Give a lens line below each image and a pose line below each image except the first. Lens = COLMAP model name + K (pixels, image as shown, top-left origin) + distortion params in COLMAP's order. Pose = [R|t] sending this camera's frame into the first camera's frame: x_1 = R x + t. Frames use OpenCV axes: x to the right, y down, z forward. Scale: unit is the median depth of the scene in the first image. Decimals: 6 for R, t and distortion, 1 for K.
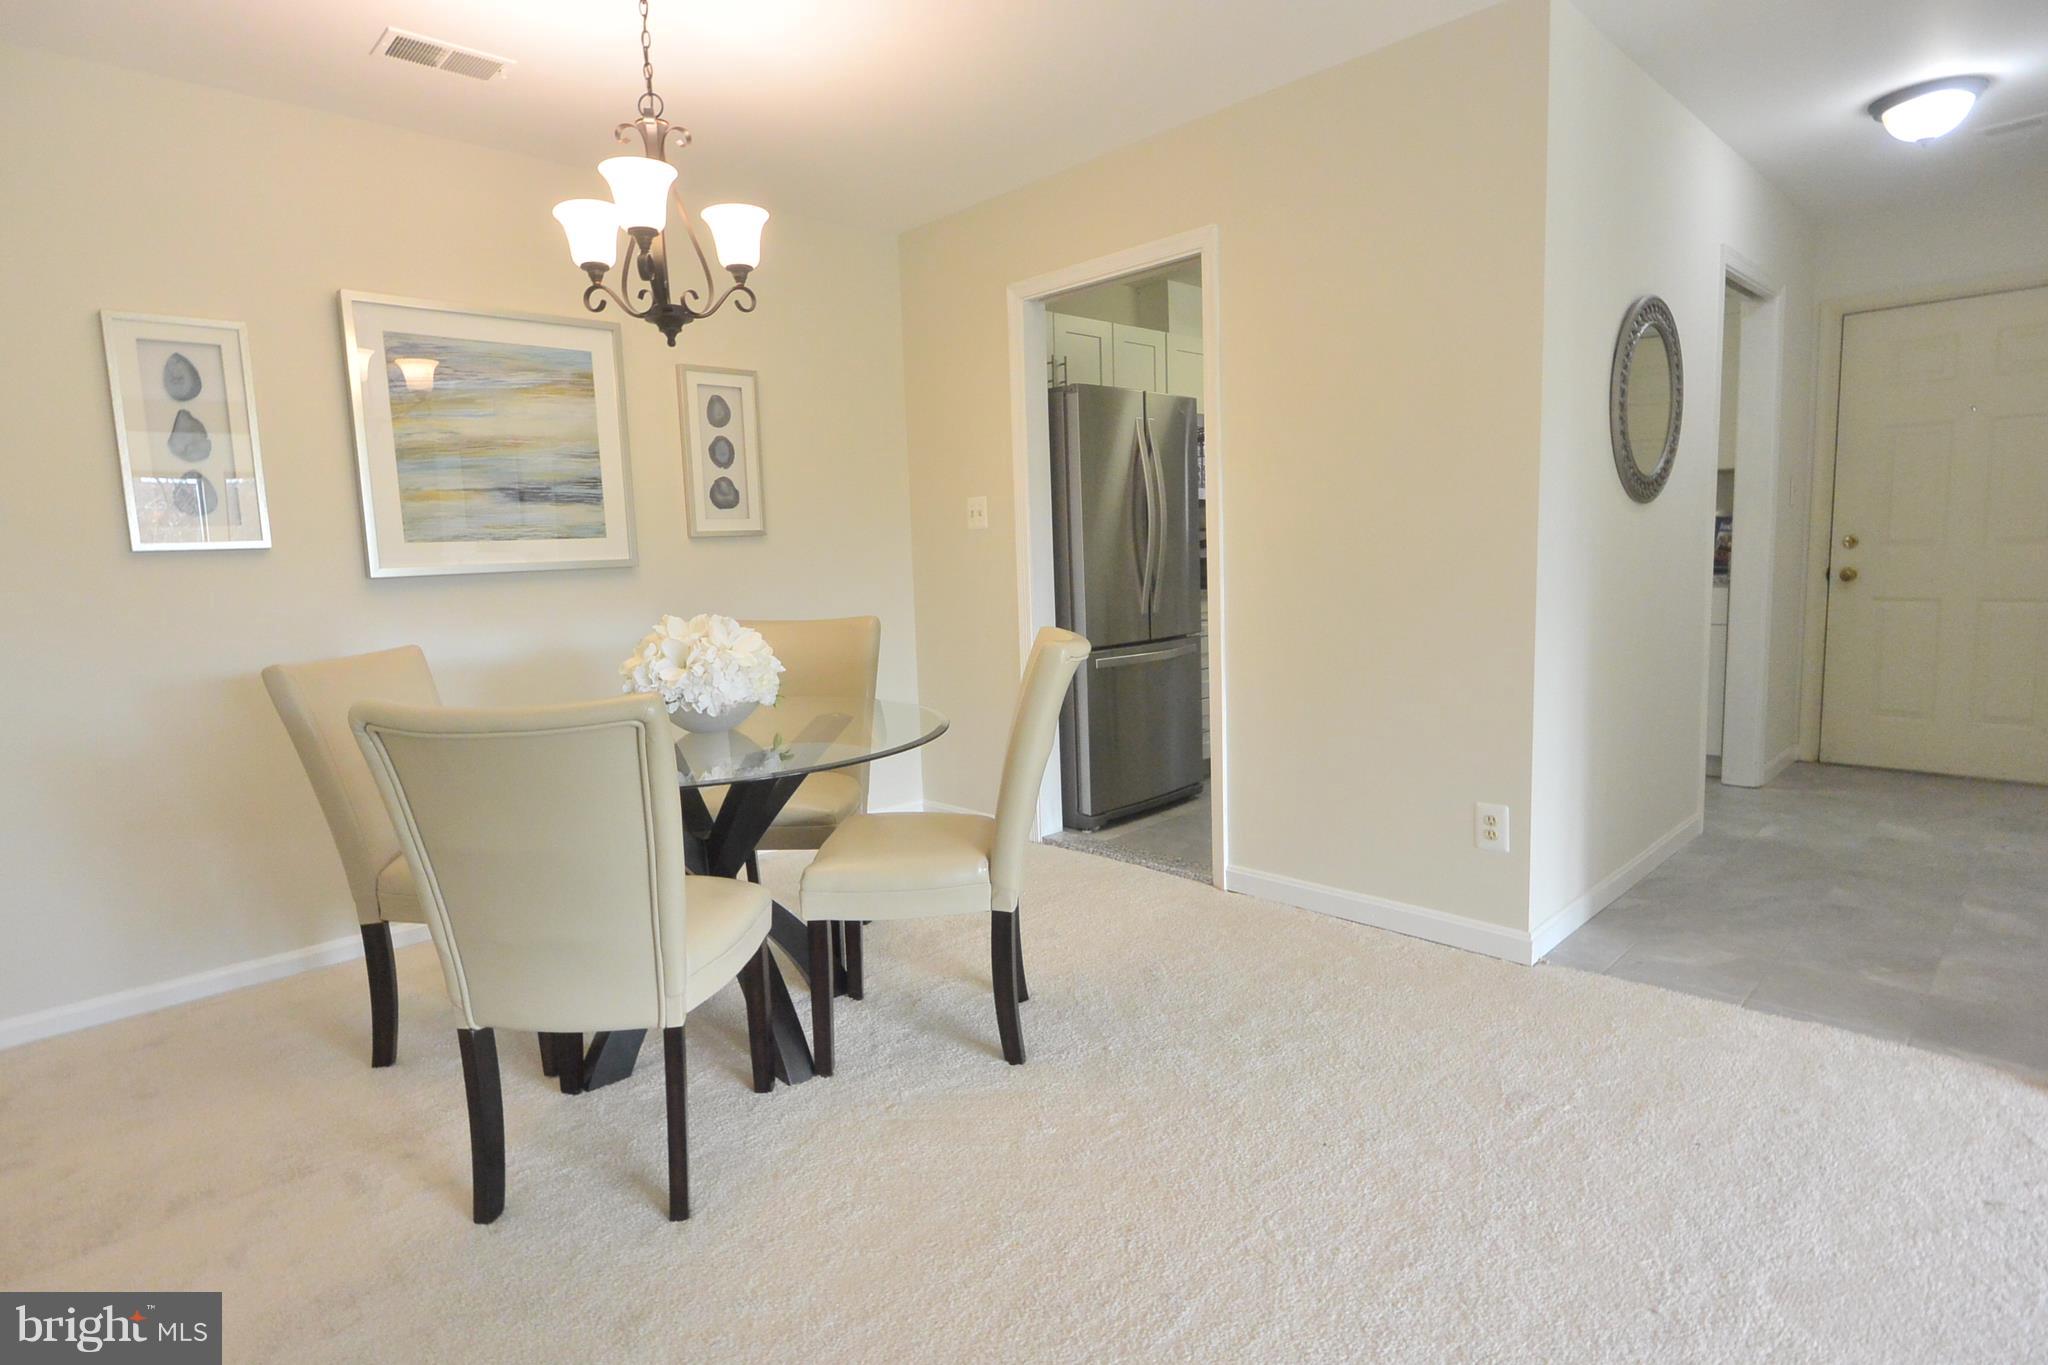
lens RADIAL K [[1057.8, 0, 1032.9], [0, 1057.8, 674.3], [0, 0, 1]] dist [-0.005194, -0.000167]
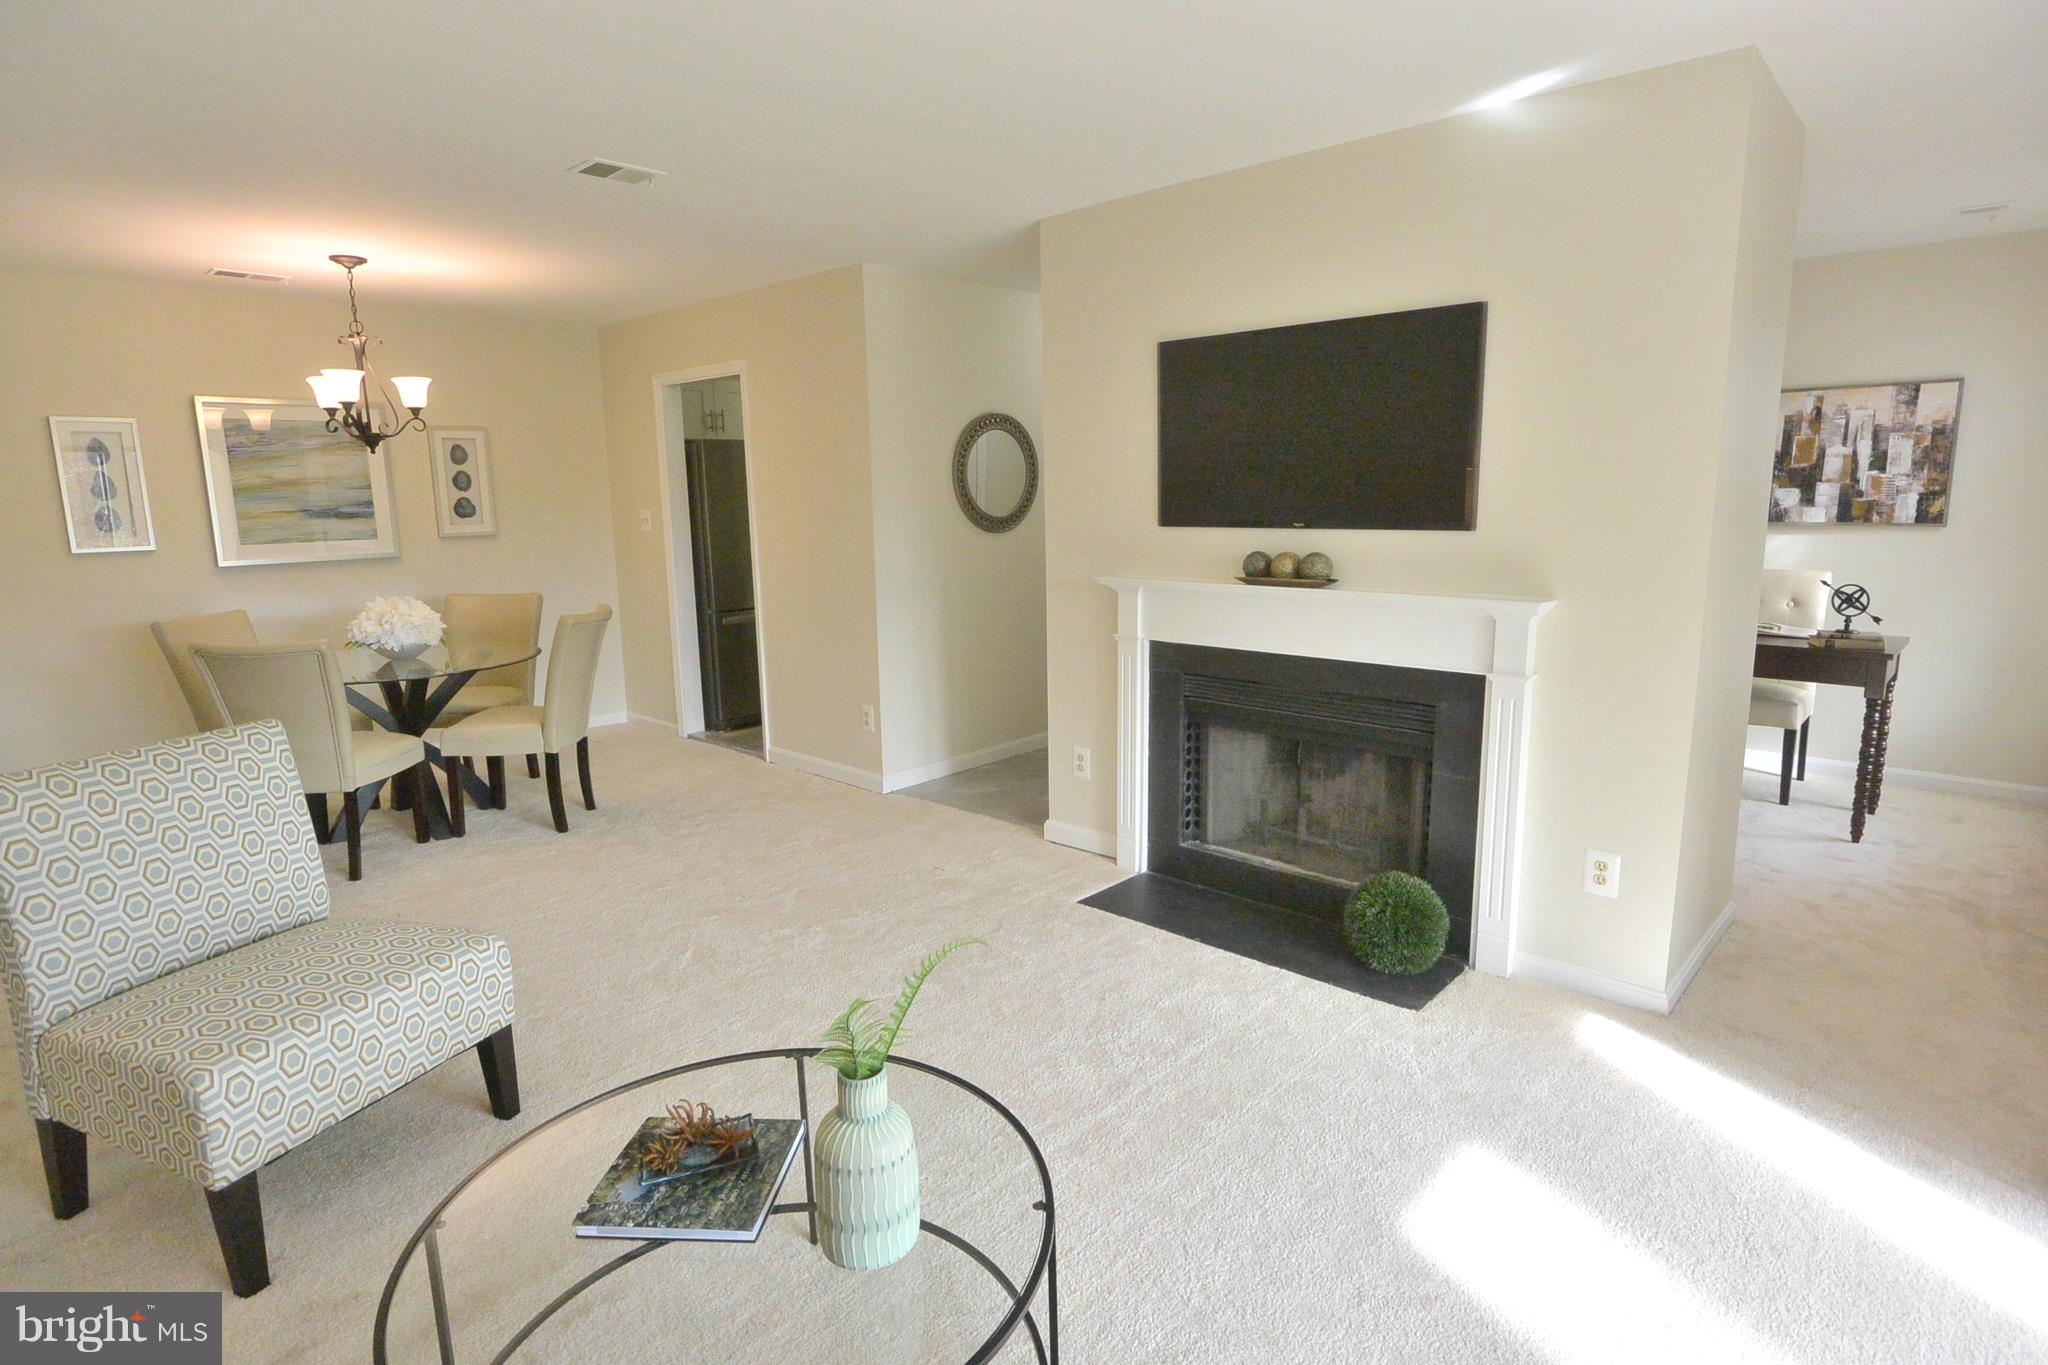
lens RADIAL K [[1057.8, 0, 1033.9], [0, 1057.8, 672.8], [0, 0, 1]] dist [-0.005194, -0.000167]
pose [[0.998271, 0.010013, 0.057926, 0.557973], [-0.012900, 0.998682, 0.049680, -0.023373], [-0.057353, -0.050341, 0.997084, -0.735758]]
